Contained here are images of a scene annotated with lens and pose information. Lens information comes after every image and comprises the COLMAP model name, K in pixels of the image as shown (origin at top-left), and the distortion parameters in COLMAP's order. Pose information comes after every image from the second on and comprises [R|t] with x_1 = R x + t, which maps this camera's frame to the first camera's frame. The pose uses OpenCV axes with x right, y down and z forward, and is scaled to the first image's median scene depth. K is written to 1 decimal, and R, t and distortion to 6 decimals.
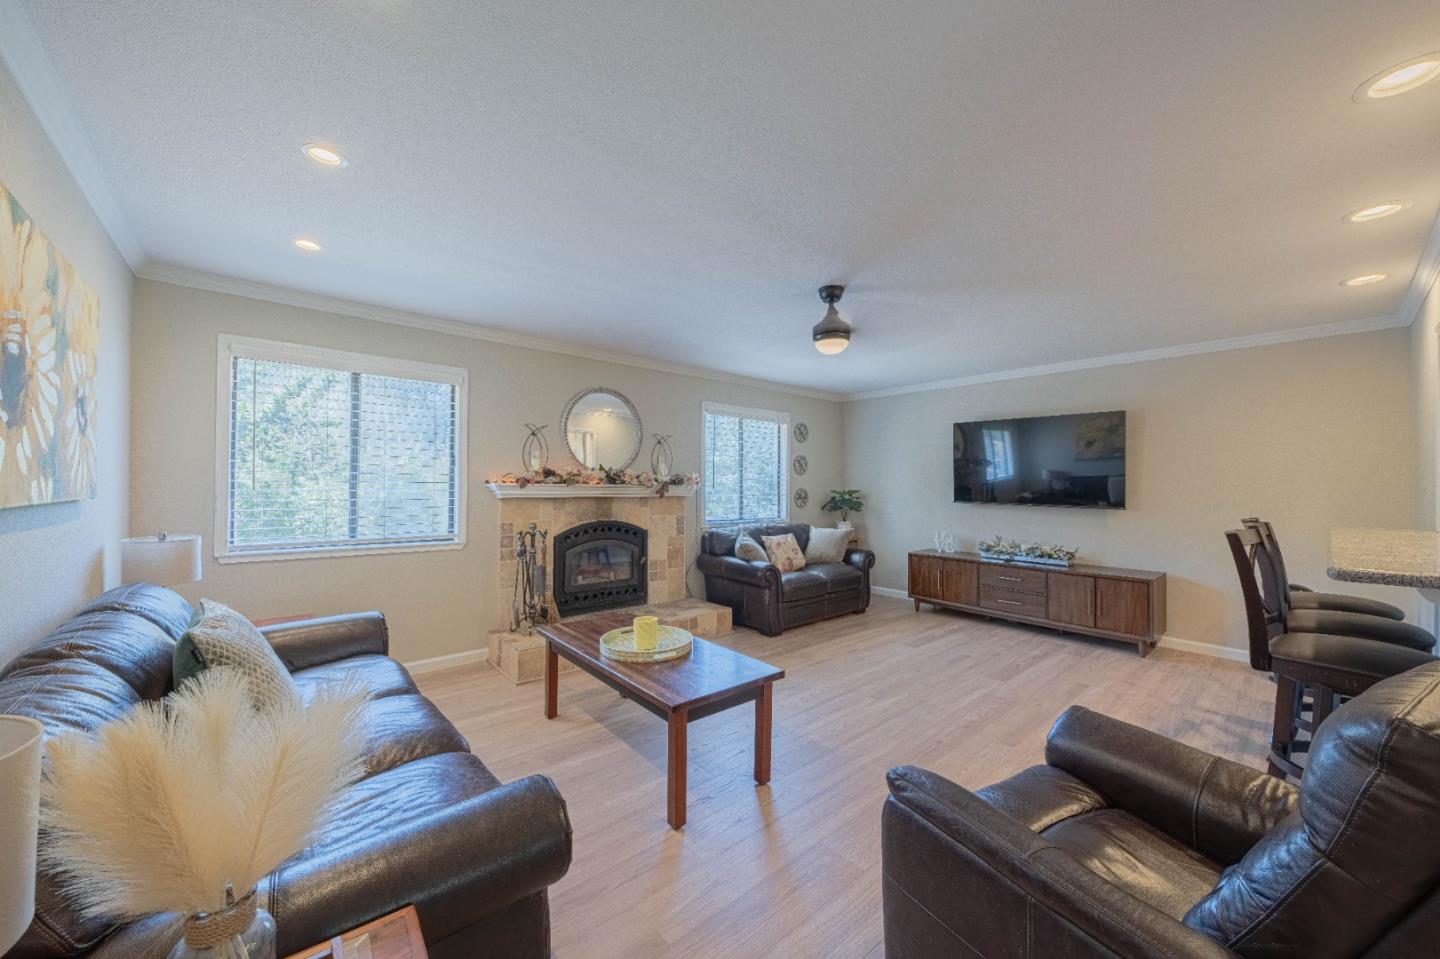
lens RADIAL K [[518.3, 0, 730.2], [0, 518.3, 478.6], [0, 0, 1]] dist [-0.001722, -0.000627]
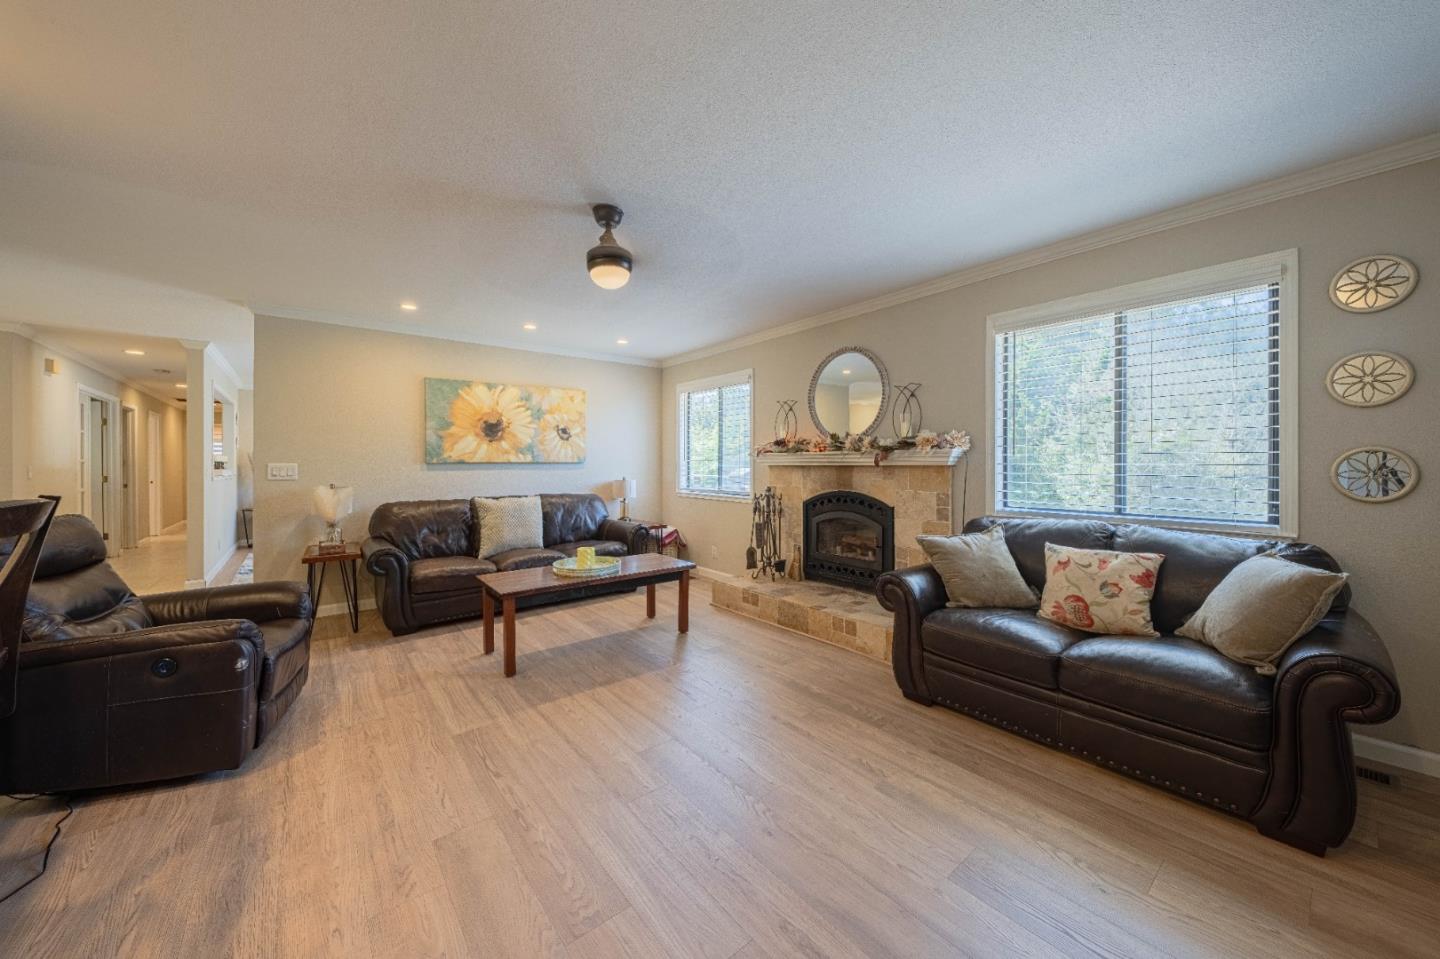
lens RADIAL K [[518.3, 0, 720.4], [0, 518.3, 465.7], [0, 0, 1]] dist [-0.001722, -0.000627]
pose [[-0.044674, -0.004519, -0.998991, 0.694145], [0.016055, 0.999857, -0.005240, 0.037208], [0.998873, -0.016273, -0.044595, 0.822806]]
